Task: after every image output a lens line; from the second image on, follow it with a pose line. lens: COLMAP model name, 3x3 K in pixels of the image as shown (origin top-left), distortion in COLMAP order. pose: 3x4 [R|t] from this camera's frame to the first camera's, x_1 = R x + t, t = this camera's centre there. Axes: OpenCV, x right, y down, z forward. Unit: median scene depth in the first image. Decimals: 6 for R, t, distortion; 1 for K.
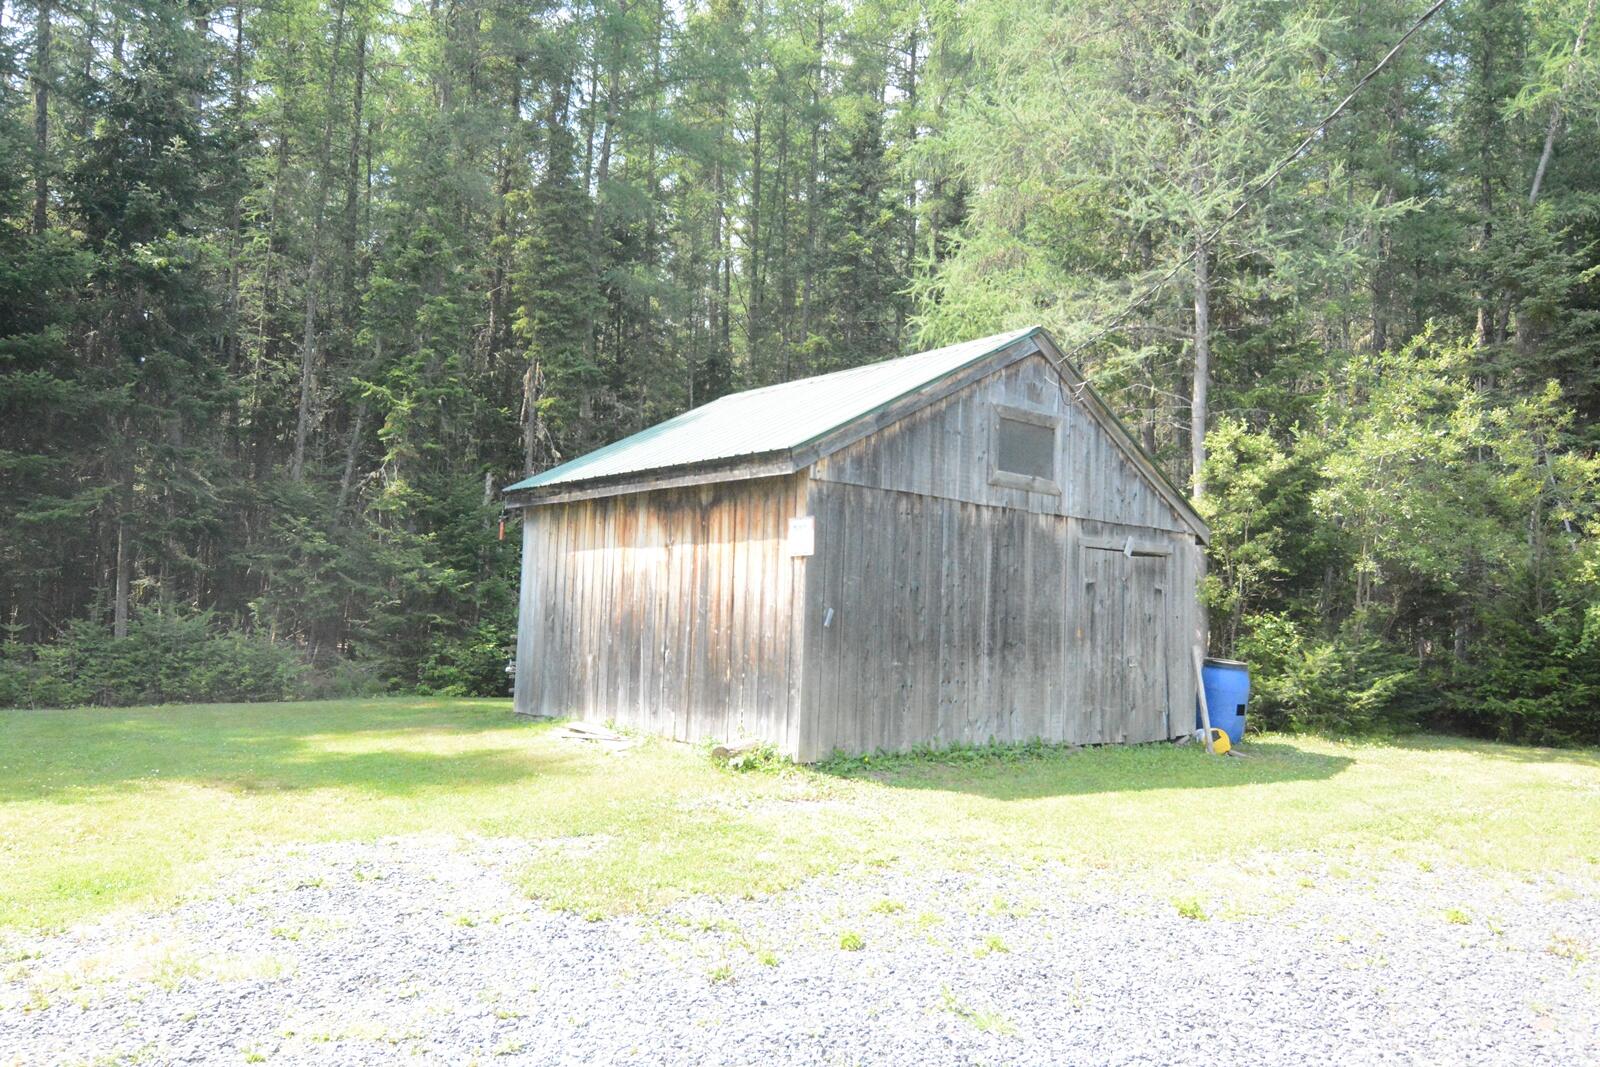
lens RADIAL K [[1093.5, 0, 789.2], [0, 1093.5, 536.4], [0, 0, 1]] dist [0.004175, -0.015803]
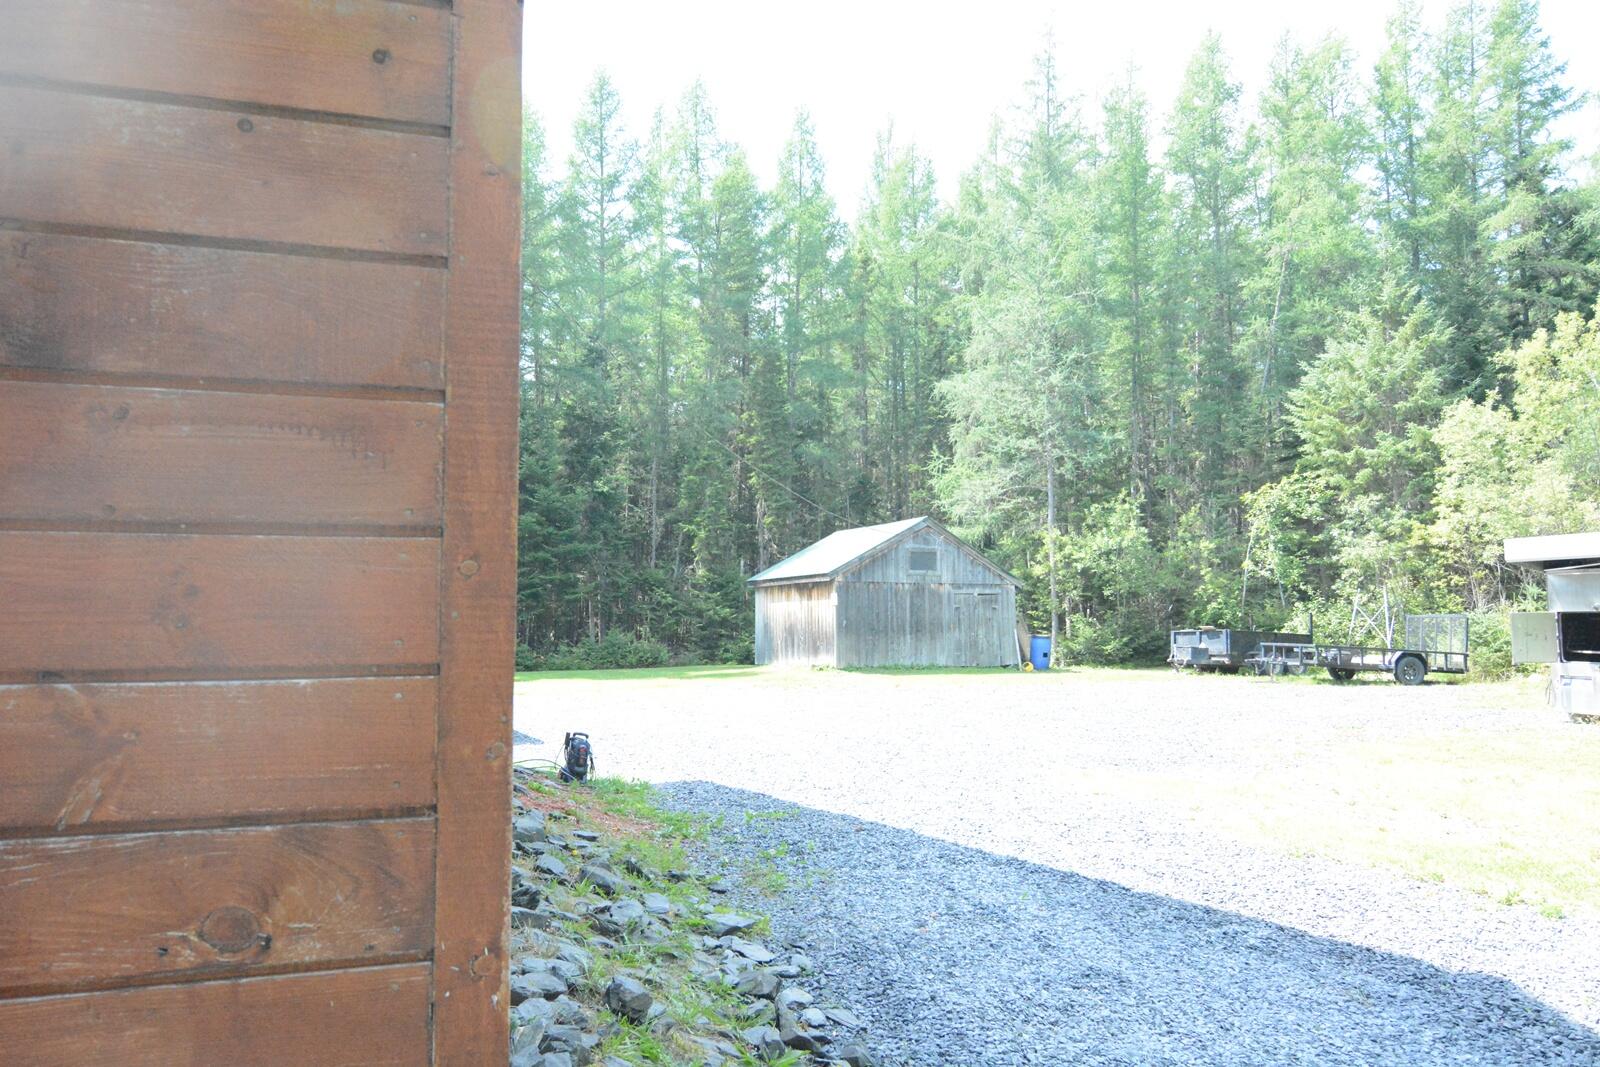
lens RADIAL K [[1093.5, 0, 789.2], [0, 1093.5, 536.4], [0, 0, 1]] dist [0.004175, -0.015803]
pose [[0.972387, -0.058136, -0.226018, 0.500534], [0.055231, 0.998290, -0.019162, -0.104802], [0.226746, 0.006150, 0.973935, -1.758982]]
